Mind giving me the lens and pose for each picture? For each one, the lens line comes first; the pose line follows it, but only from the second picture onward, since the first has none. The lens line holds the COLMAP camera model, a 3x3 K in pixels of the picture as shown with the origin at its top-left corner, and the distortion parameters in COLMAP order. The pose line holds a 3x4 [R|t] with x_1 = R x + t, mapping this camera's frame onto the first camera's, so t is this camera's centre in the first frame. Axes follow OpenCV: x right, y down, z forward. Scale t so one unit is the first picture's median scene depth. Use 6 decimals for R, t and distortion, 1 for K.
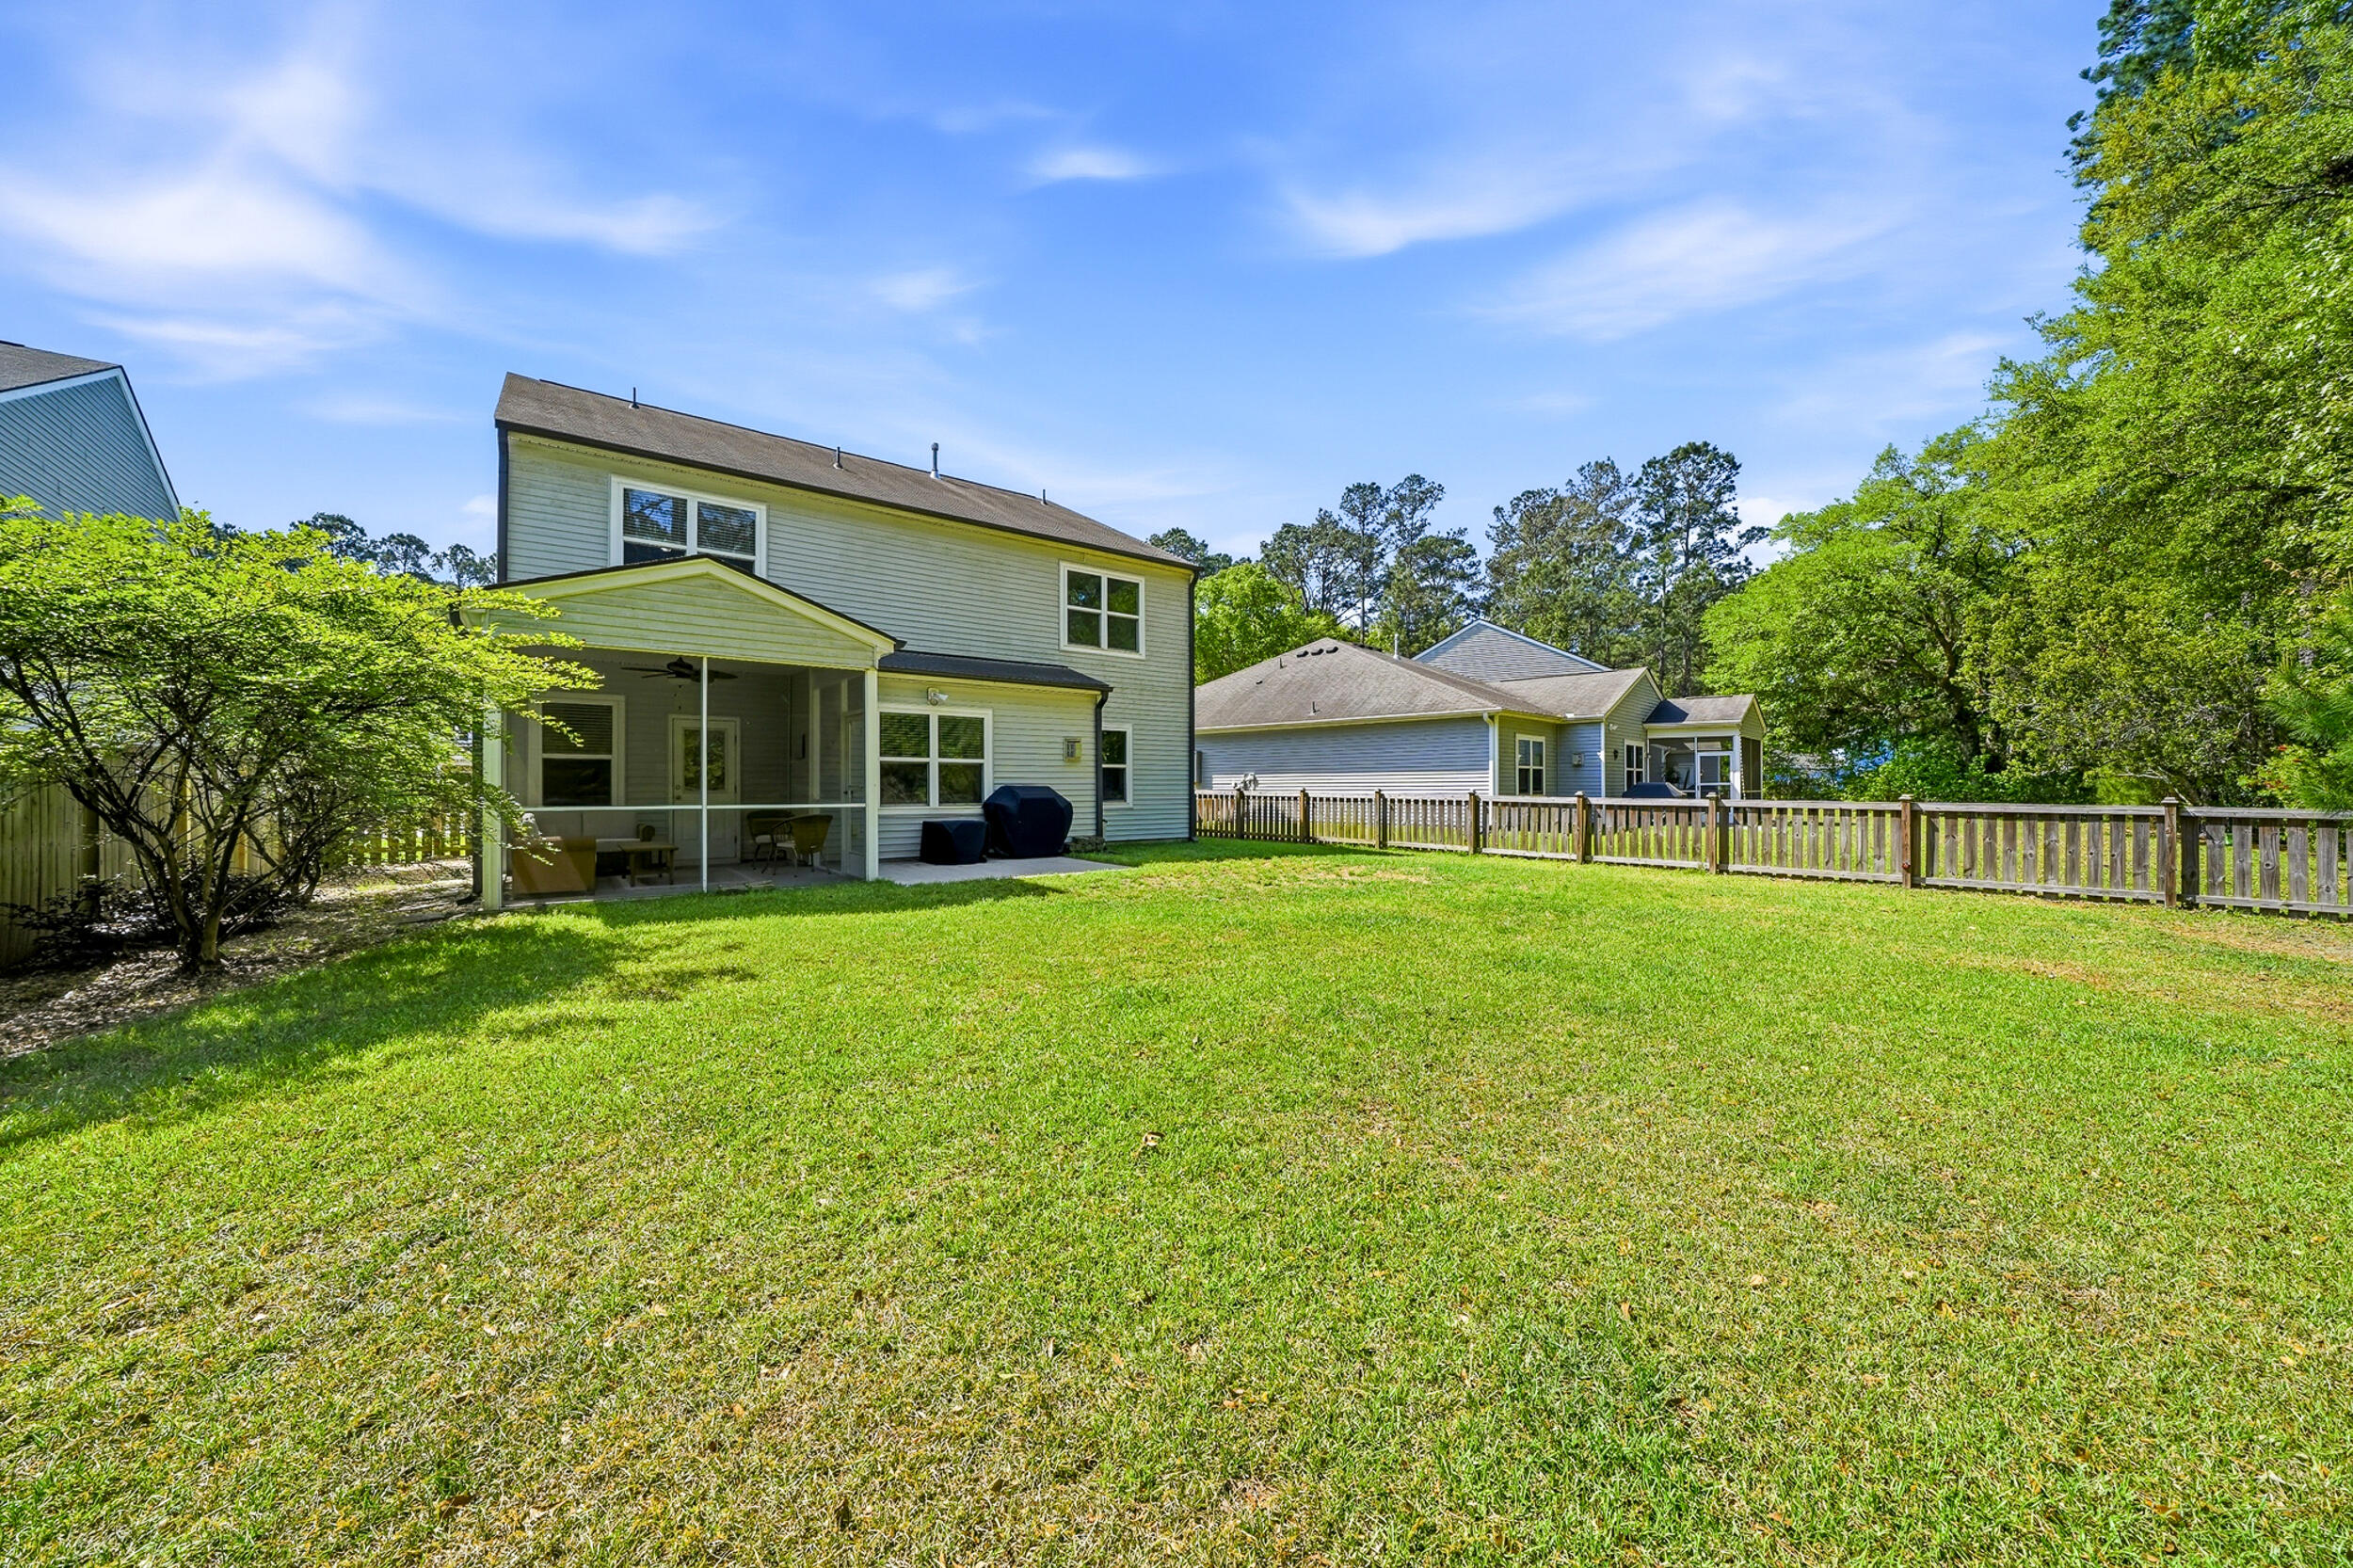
lens RADIAL K [[842.6, 0, 1176.5], [0, 842.6, 784.0], [0, 0, 1]] dist [-0.014267, -0.000094]
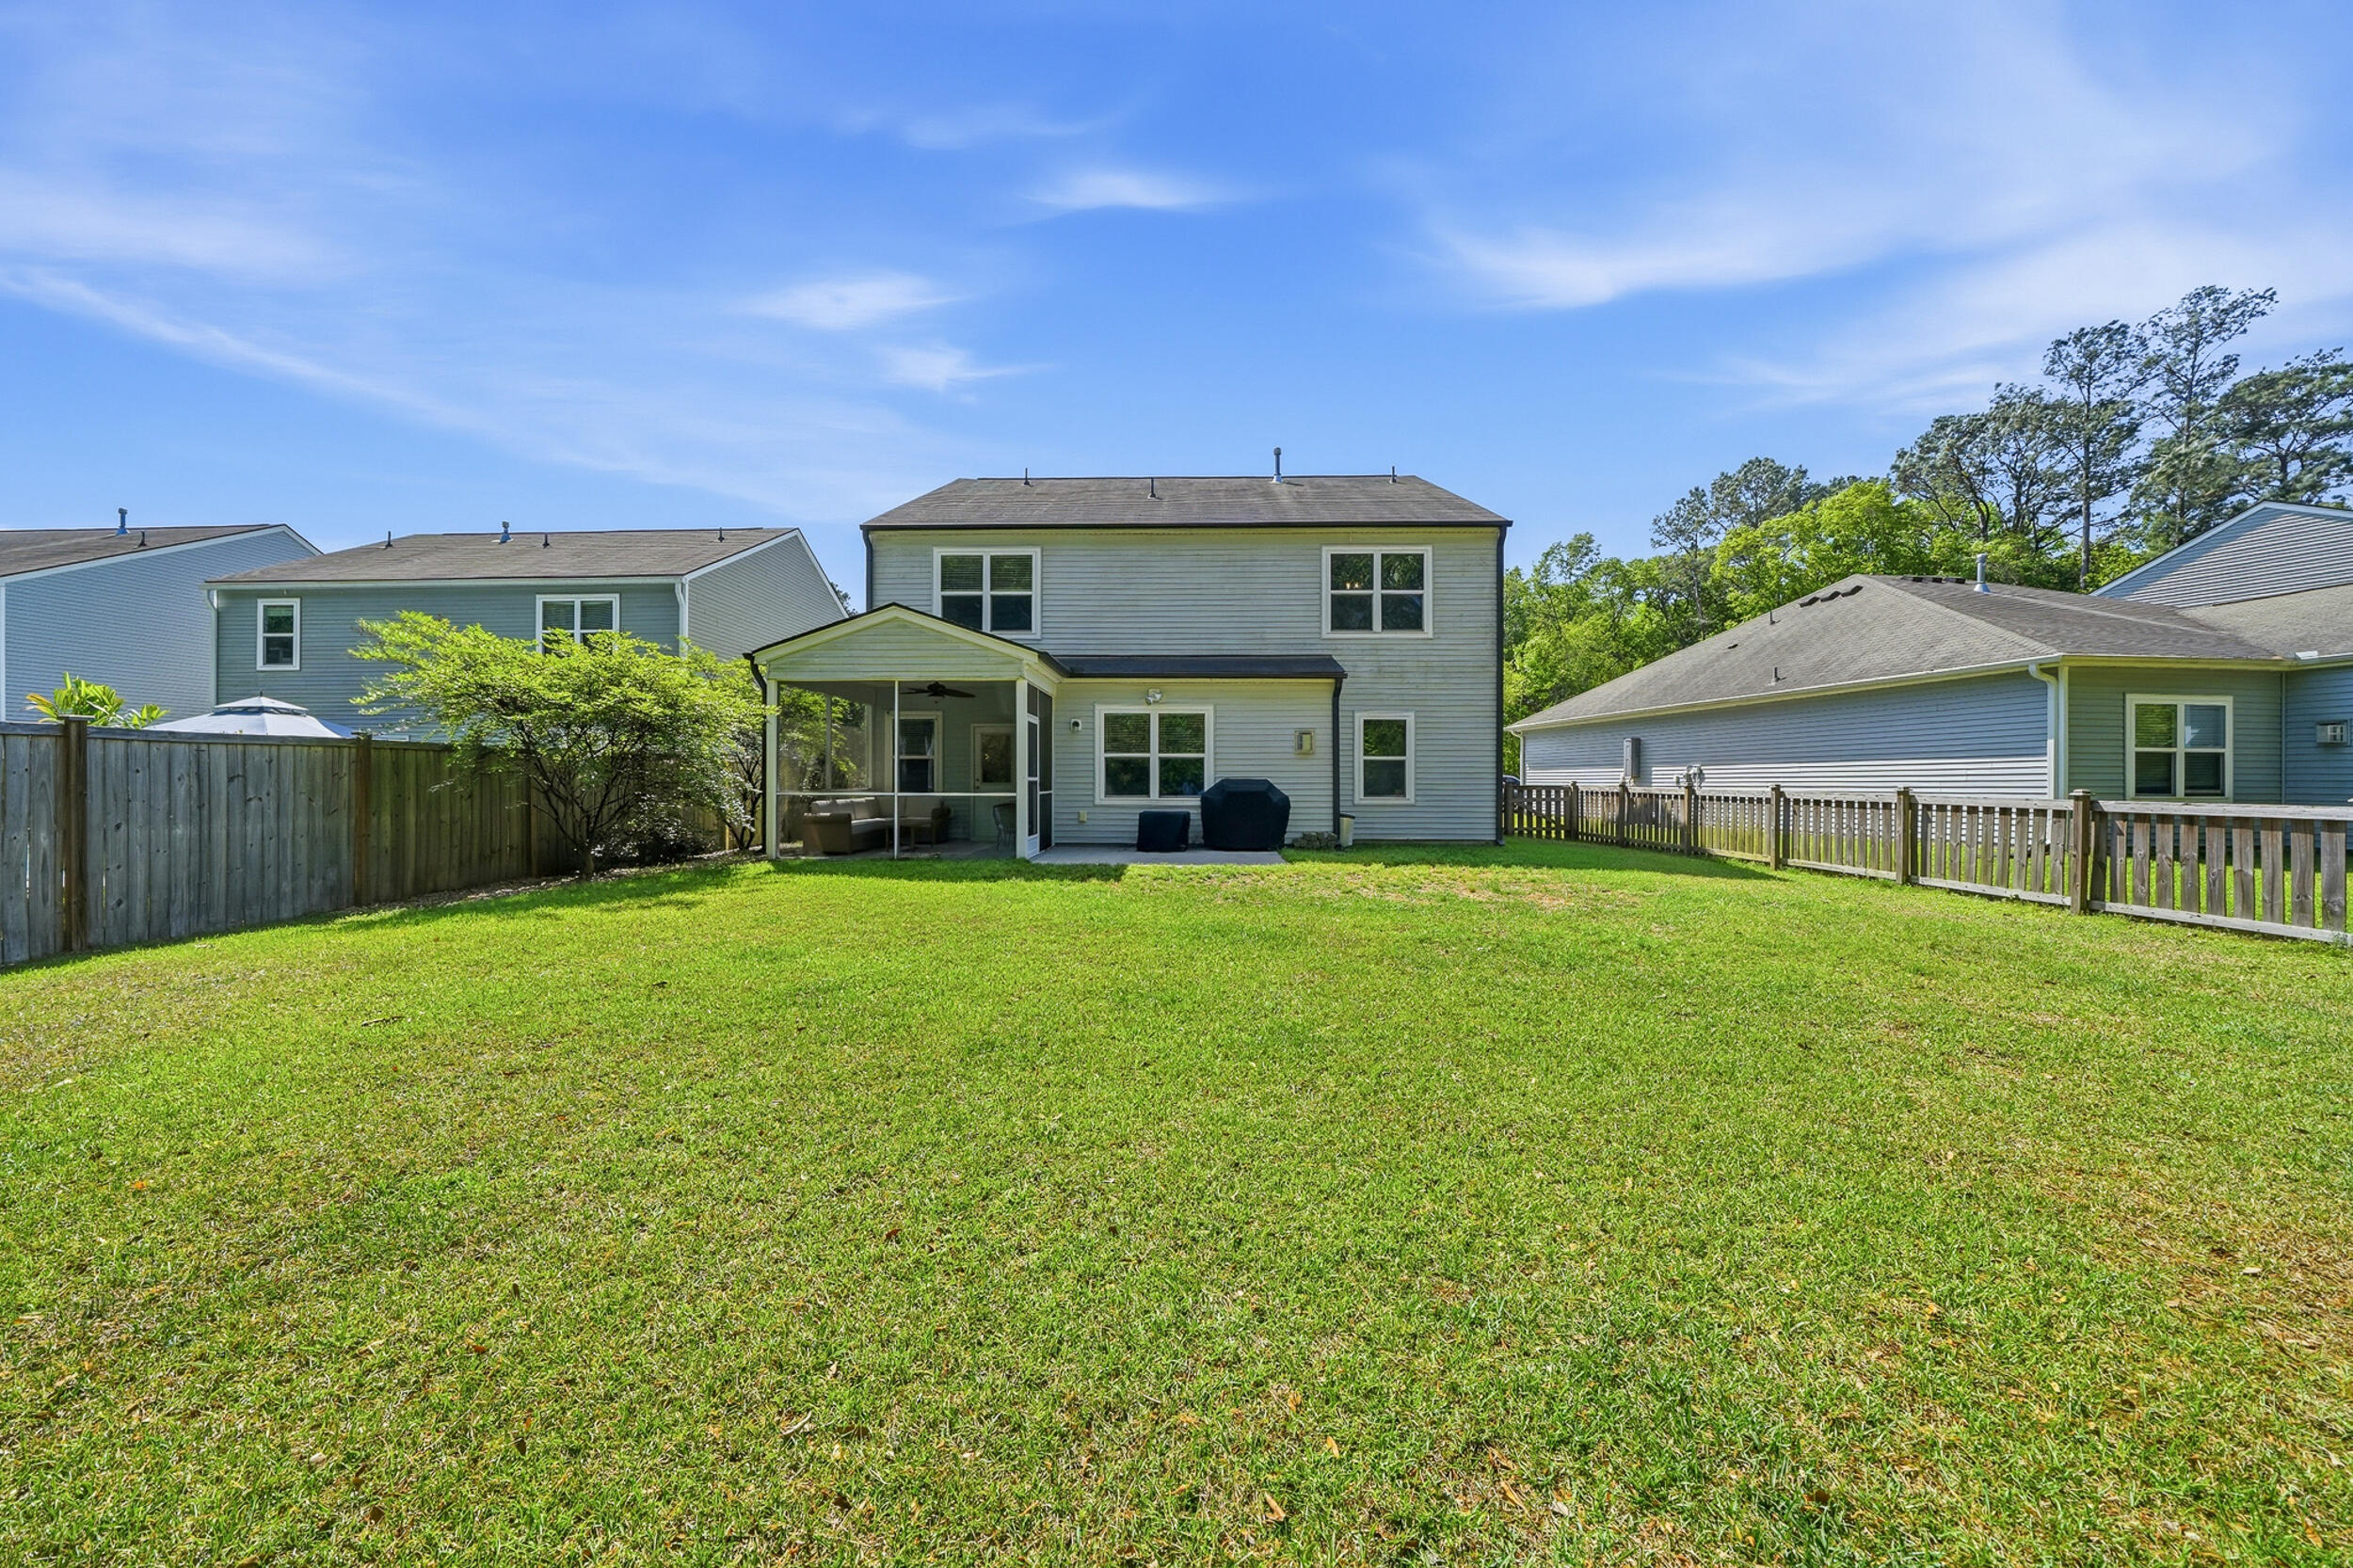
lens RADIAL K [[842.6, 0, 1176.5], [0, 842.6, 784.0], [0, 0, 1]] dist [-0.014267, -0.000094]
pose [[0.774216, 0.004489, -0.632905, 0.329074], [-0.000167, 0.999976, 0.006888, 0.000567], [0.632921, -0.005227, 0.774199, 0.143449]]
